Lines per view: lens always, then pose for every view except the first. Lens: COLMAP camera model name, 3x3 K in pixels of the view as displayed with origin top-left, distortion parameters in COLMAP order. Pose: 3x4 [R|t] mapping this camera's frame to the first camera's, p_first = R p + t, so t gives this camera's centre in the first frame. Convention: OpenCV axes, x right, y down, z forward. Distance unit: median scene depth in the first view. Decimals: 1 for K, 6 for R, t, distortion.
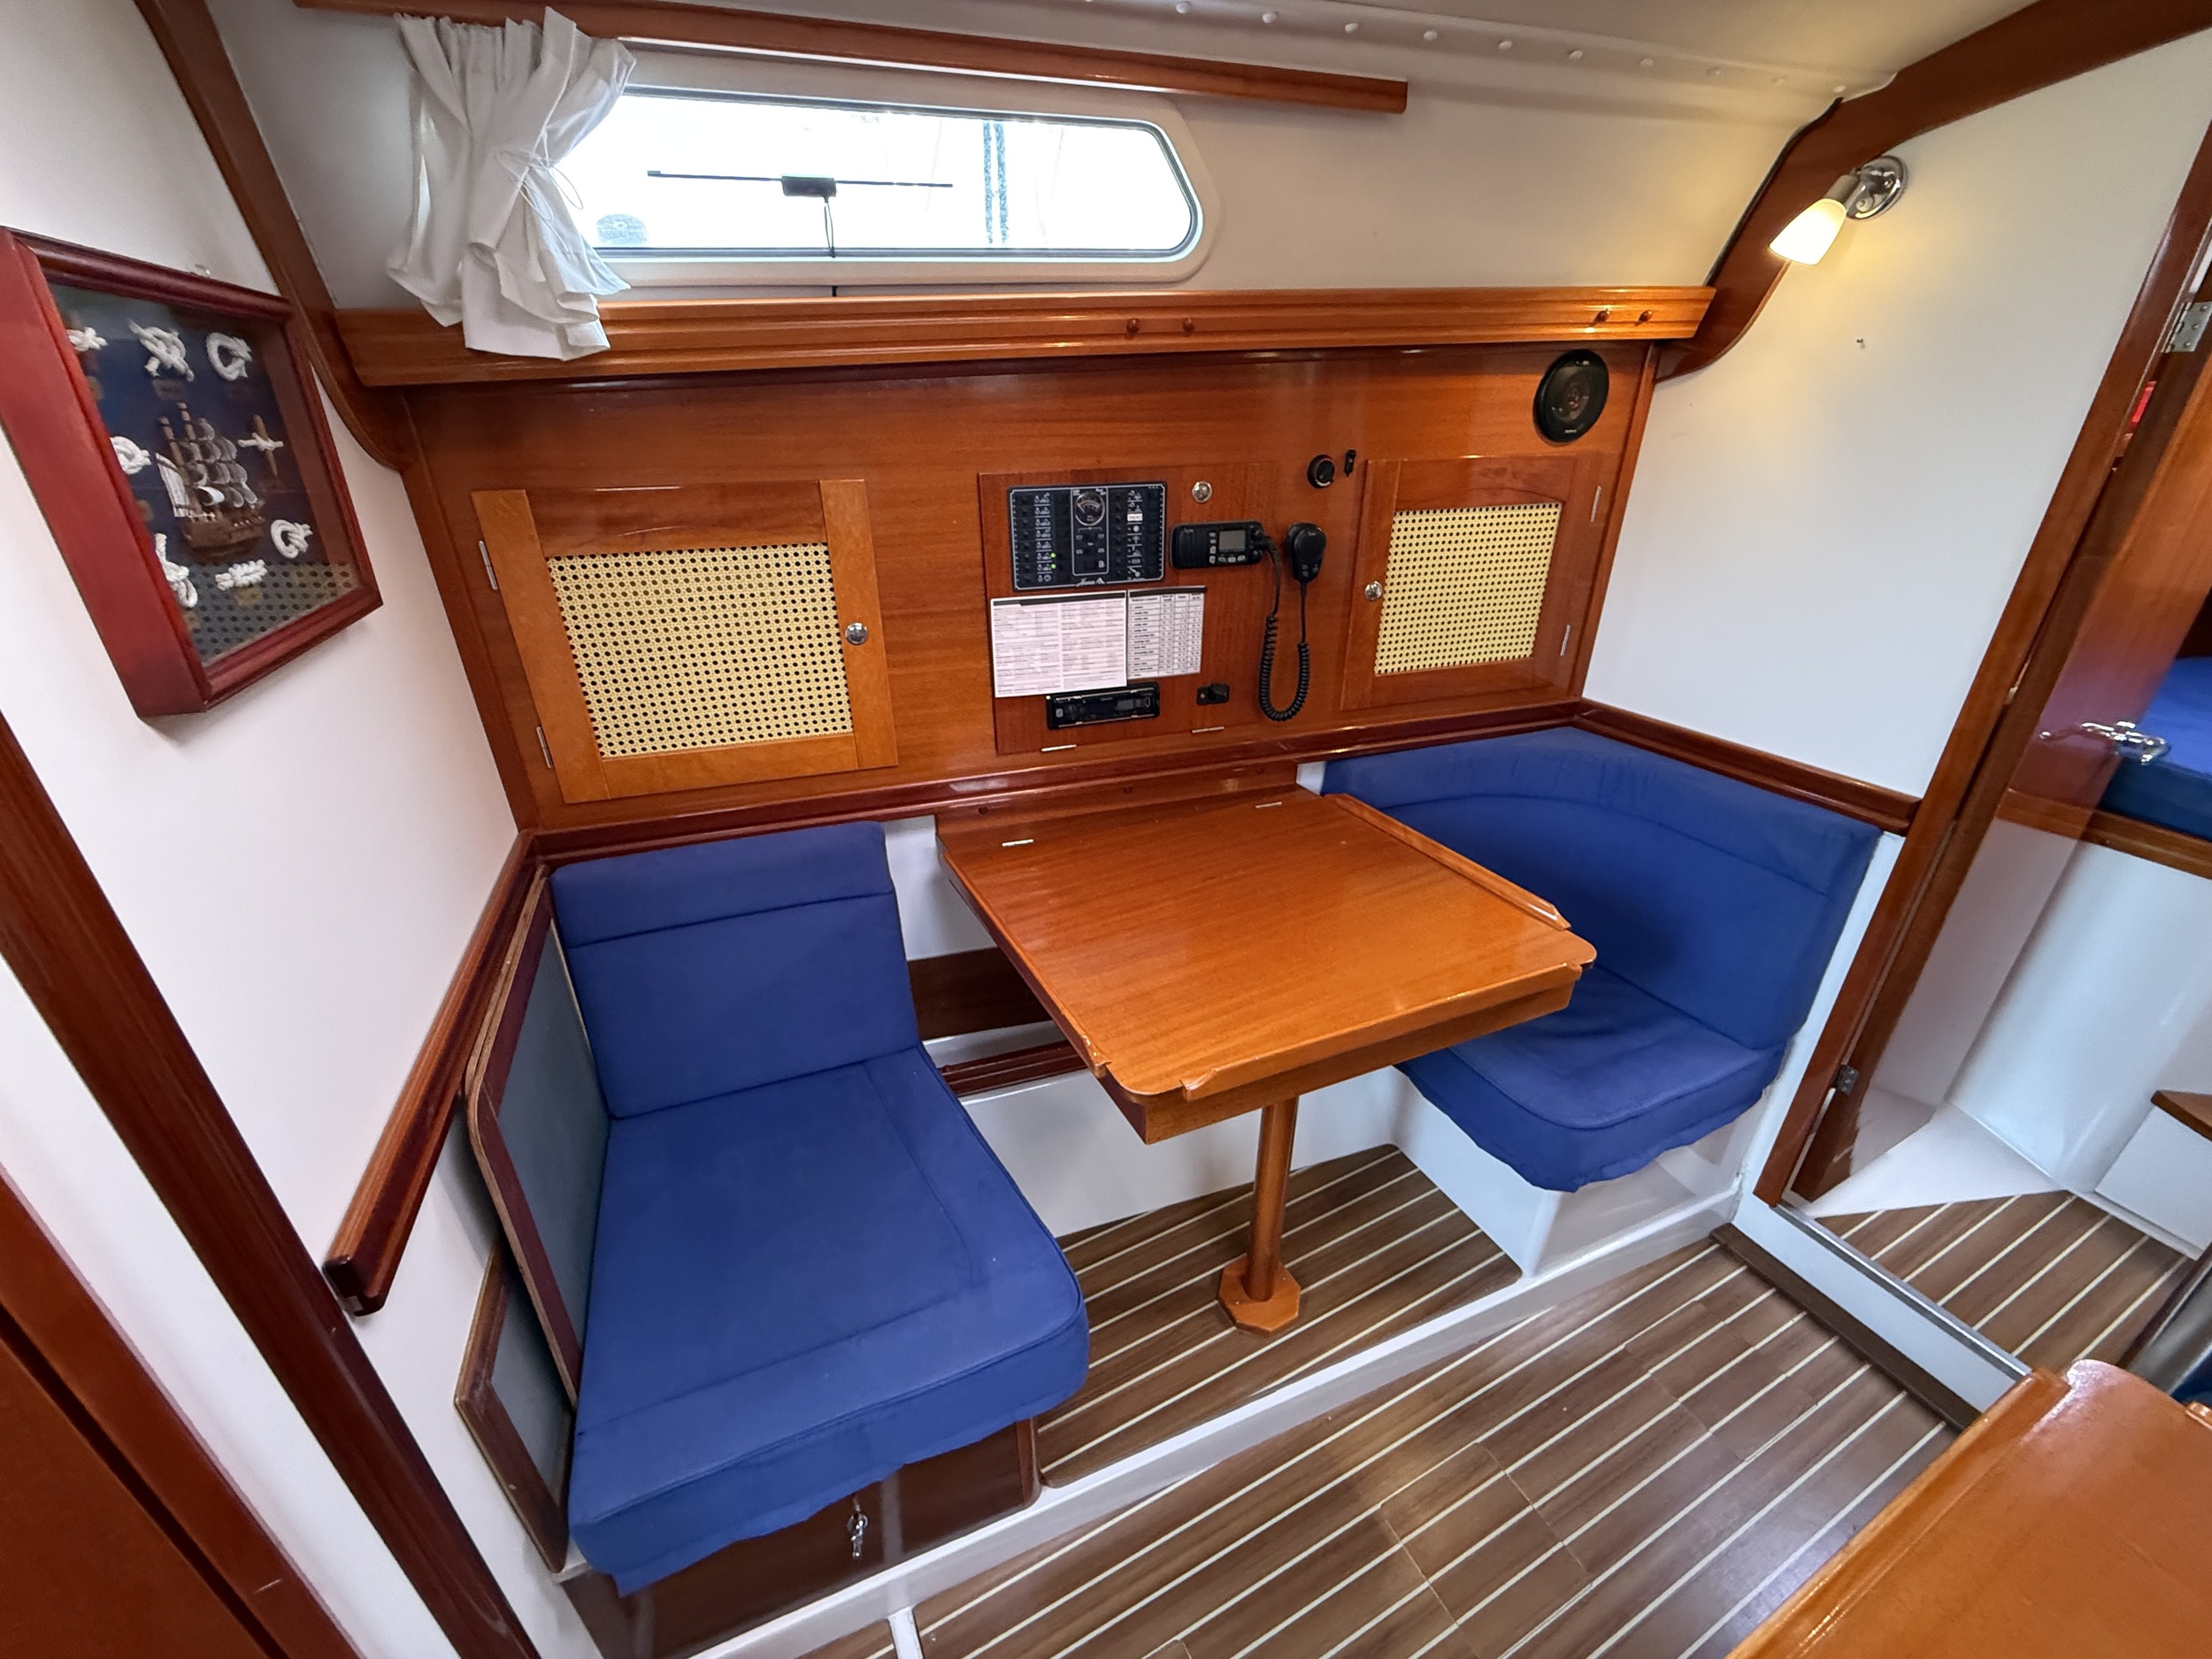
lens RADIAL K [[892.9, 0, 1090.3], [0, 892.9, 829.8], [0, 0, 1]] dist [0.002216, -0.000345]
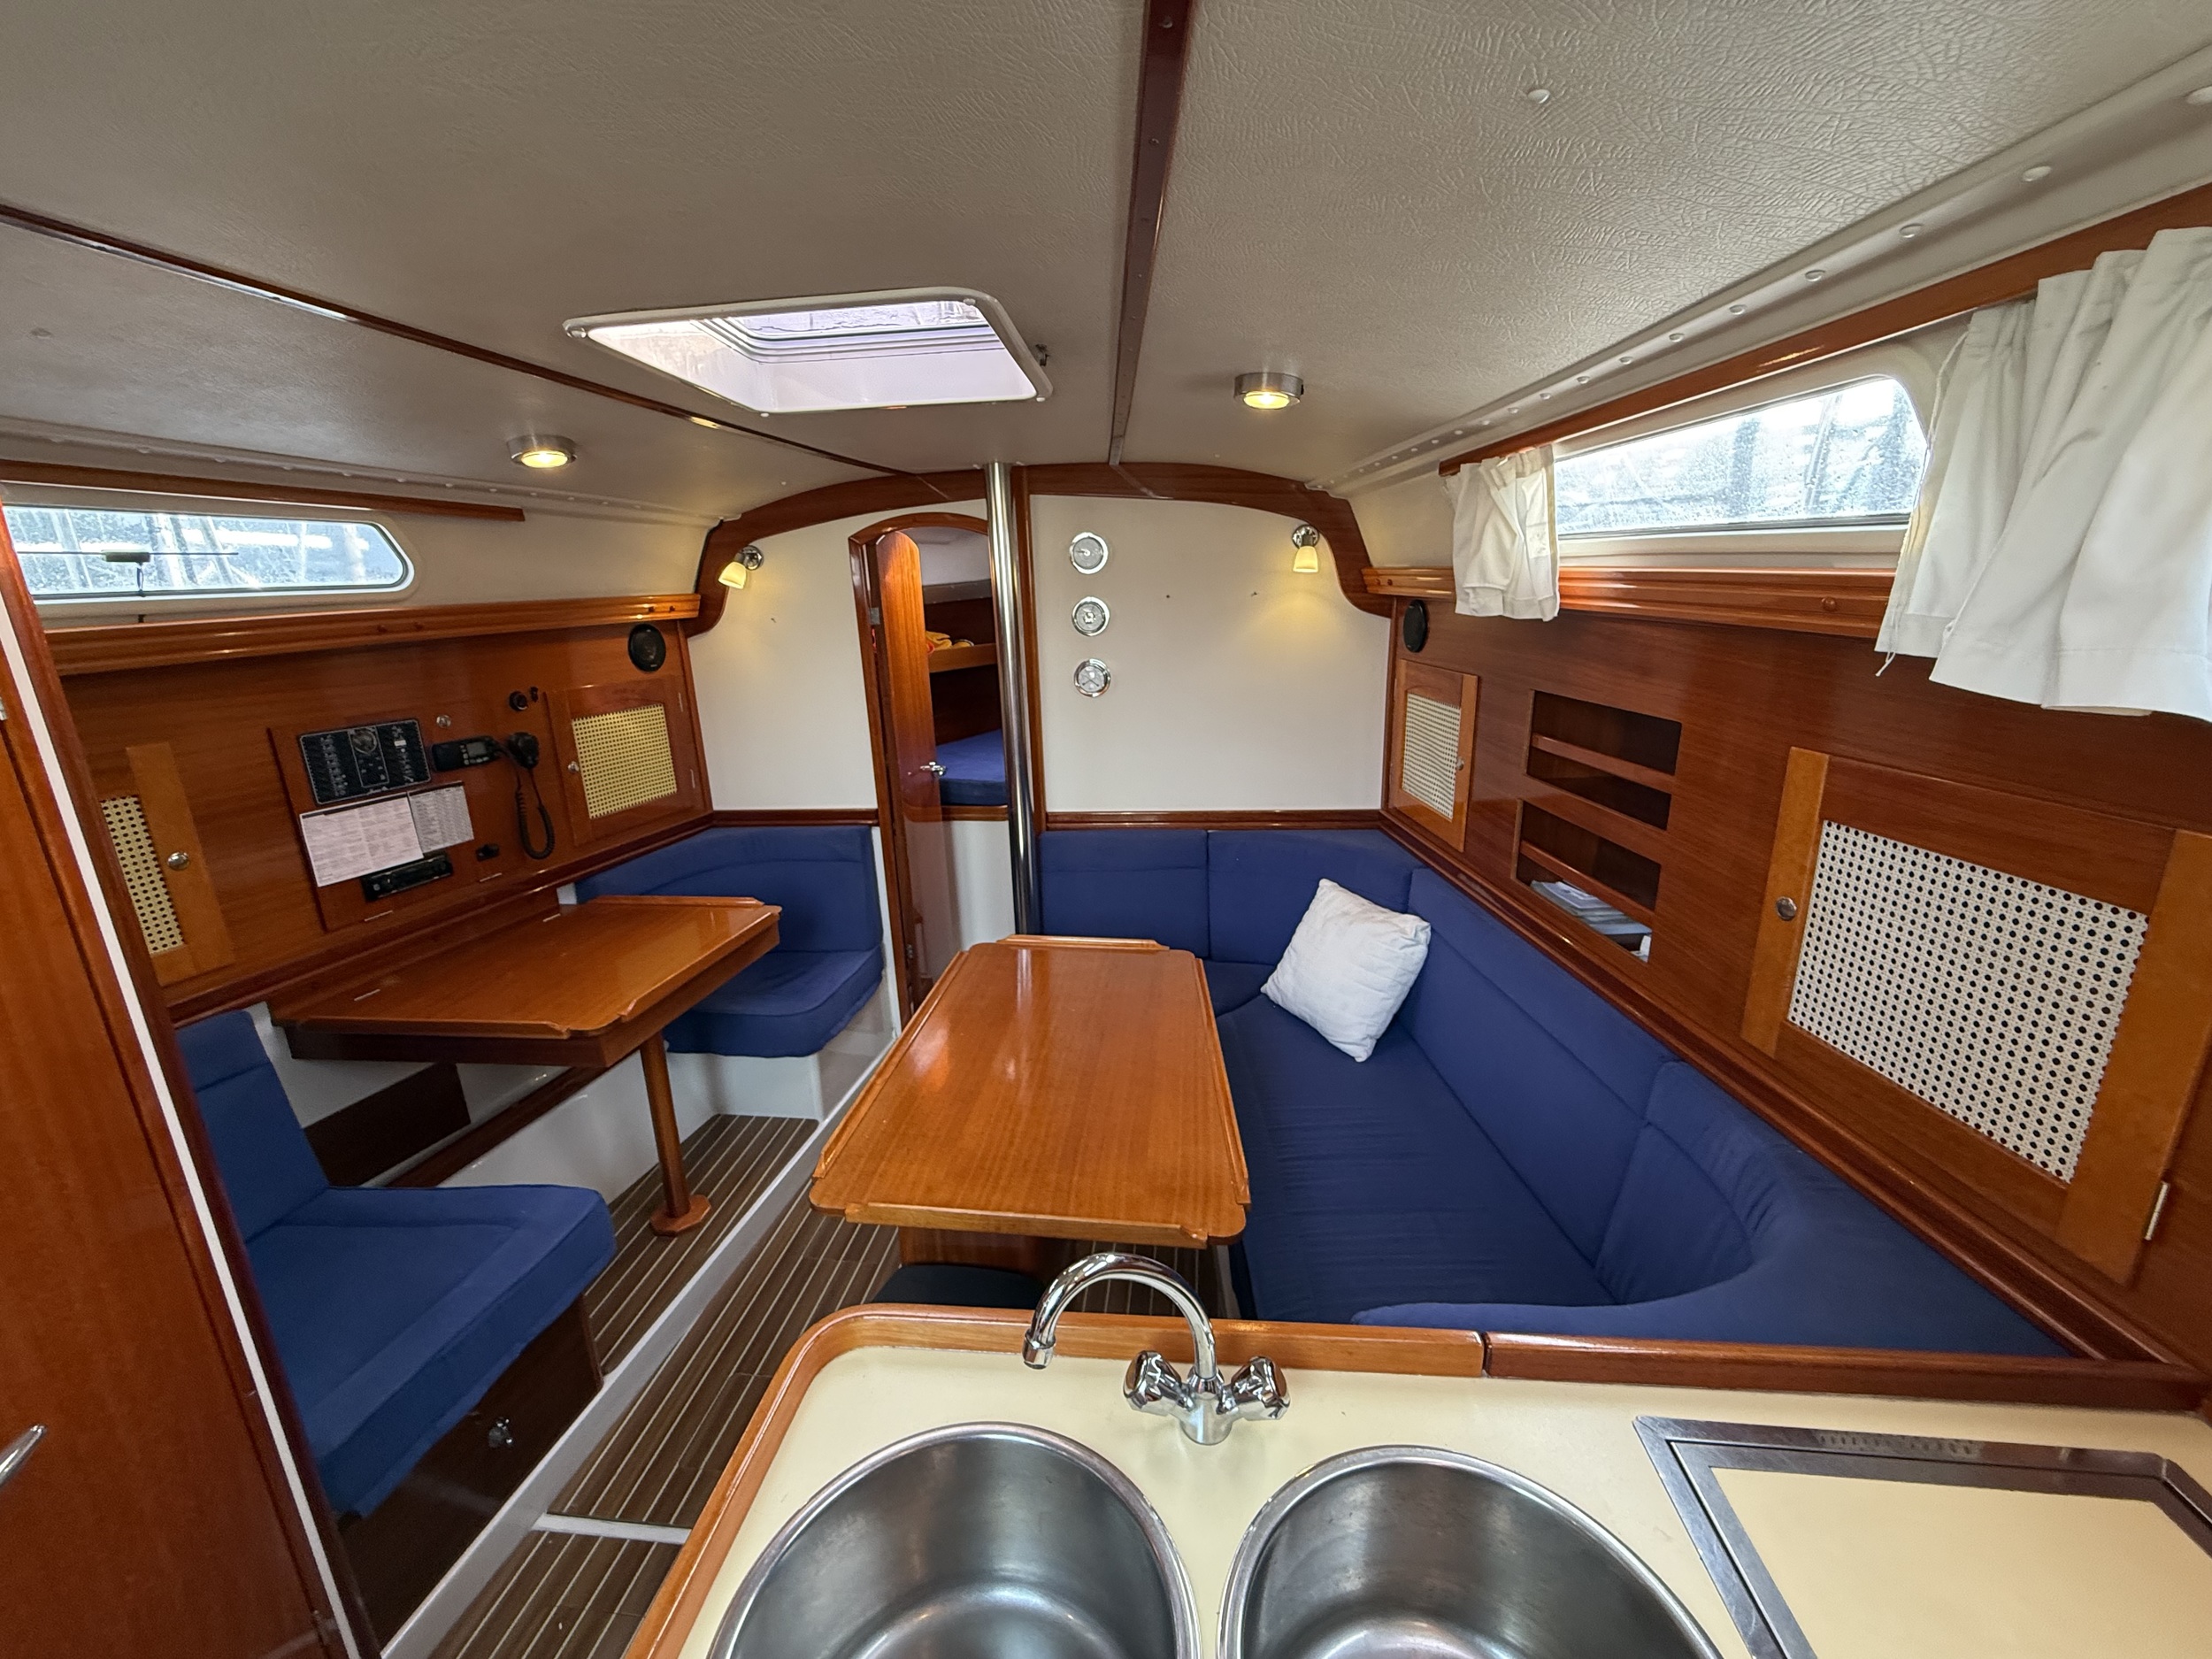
lens RADIAL K [[892.9, 0, 1109.4], [0, 892.9, 827.6], [0, 0, 1]] dist [0.002216, -0.000345]
pose [[0.536629, -0.222741, 0.813889, -0.513974], [0.394622, 0.918802, -0.008737, 0.231606], [-0.745857, 0.325867, 0.580954, -0.626733]]
